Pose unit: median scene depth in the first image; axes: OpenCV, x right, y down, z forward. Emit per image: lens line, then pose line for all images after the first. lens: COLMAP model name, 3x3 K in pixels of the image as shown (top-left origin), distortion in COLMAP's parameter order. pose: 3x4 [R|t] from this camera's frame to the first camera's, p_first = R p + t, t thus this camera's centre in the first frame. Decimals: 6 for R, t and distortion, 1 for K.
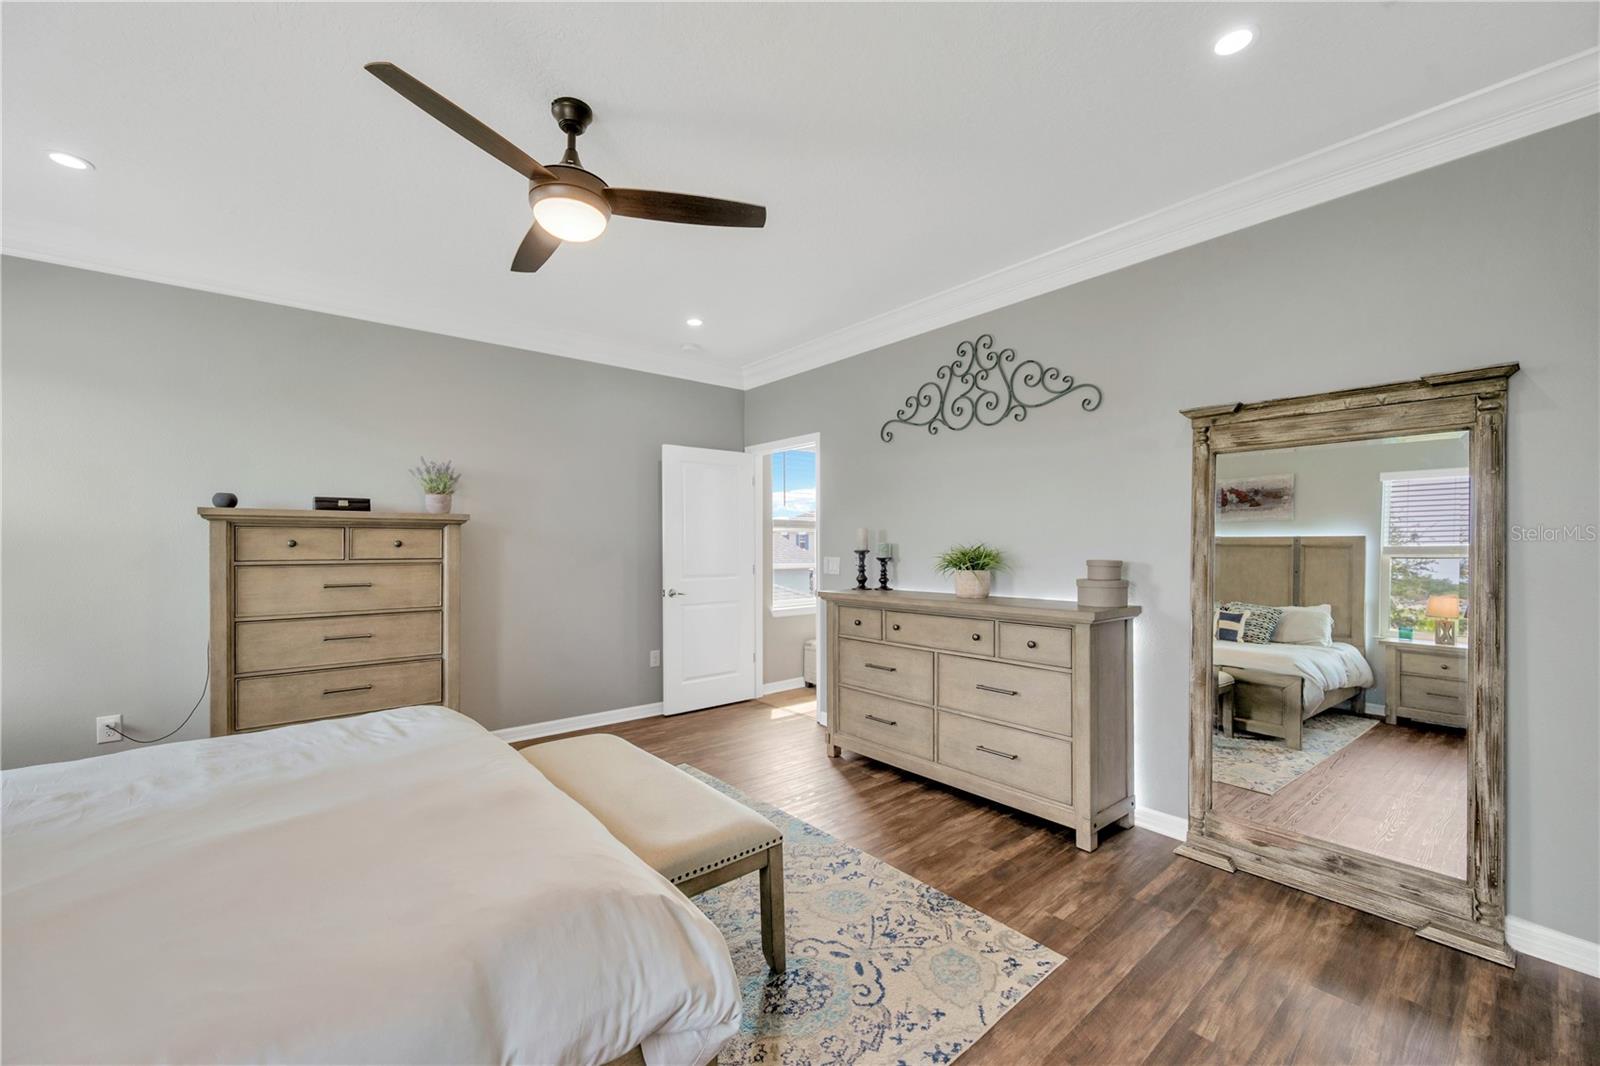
lens RADIAL K [[636.9, 0, 800.4], [0, 636.9, 543.7], [0, 0, 1]] dist [-0.001353, -0.000132]
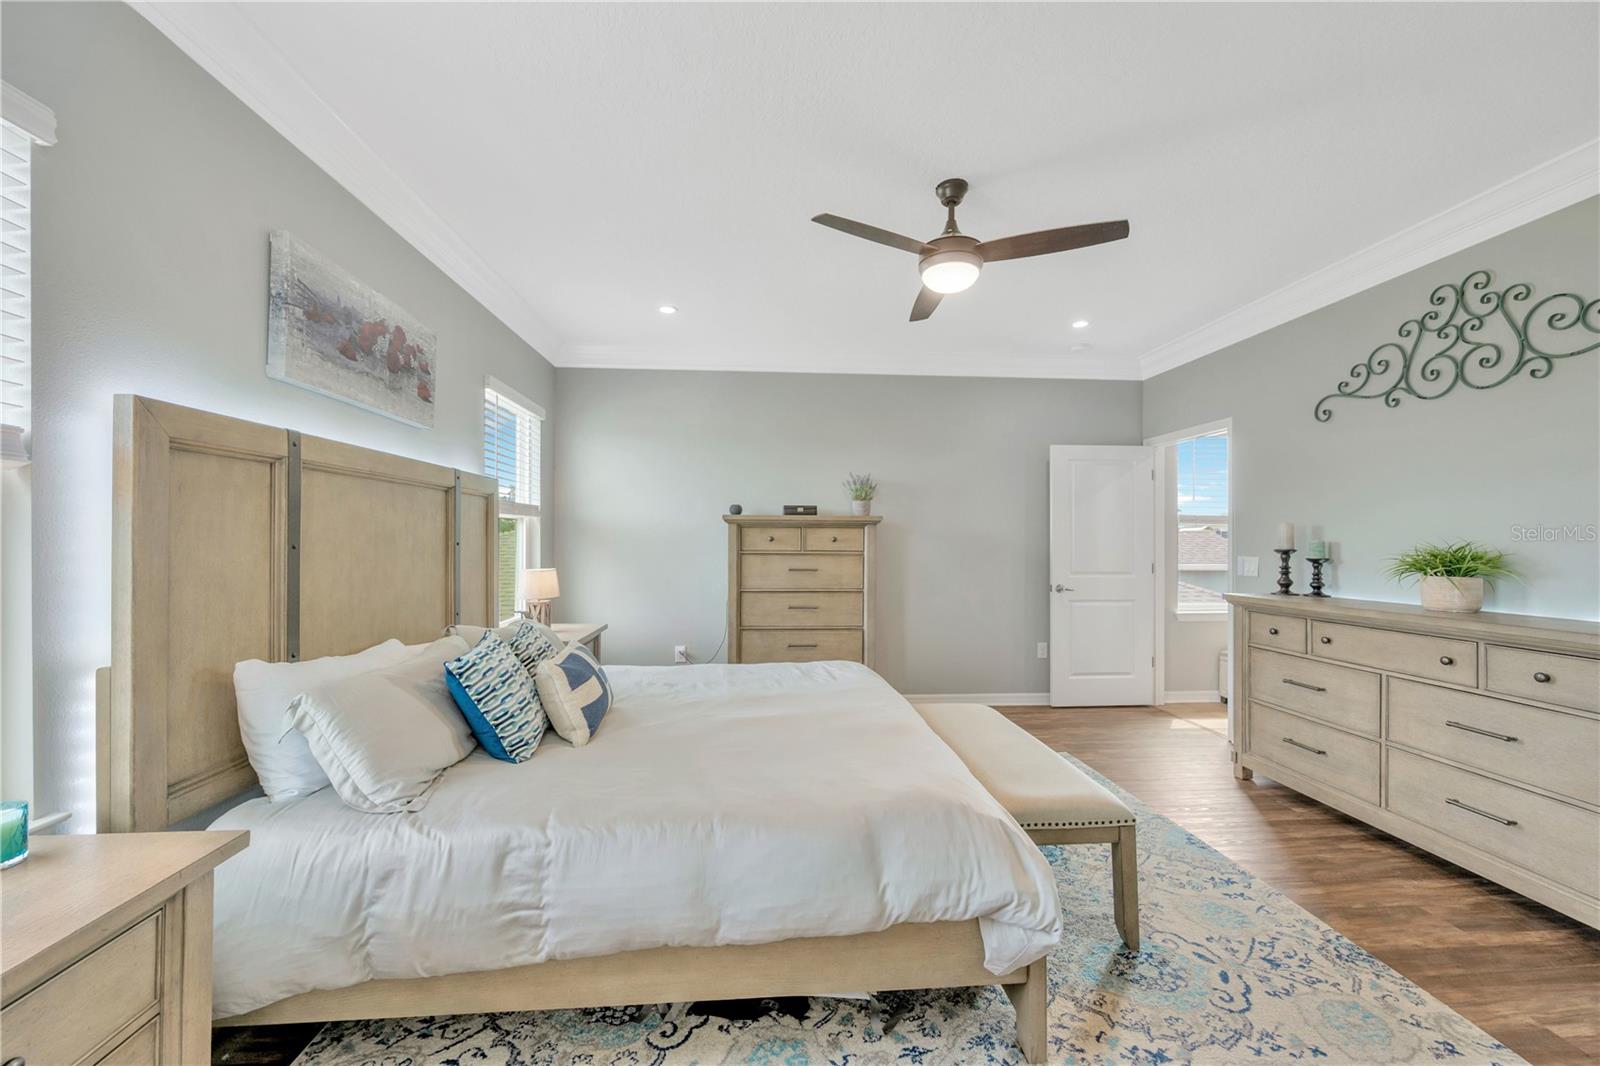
lens RADIAL K [[625.9, 0, 803.7], [0, 625.9, 536.8], [0, 0, 1]] dist [-0.000655, 0.000265]
pose [[0.813610, 0.002336, -0.581406, 0.076335], [-0.005397, 0.999979, -0.003534, -0.000444], [0.581385, 0.006013, 0.813606, -0.098620]]
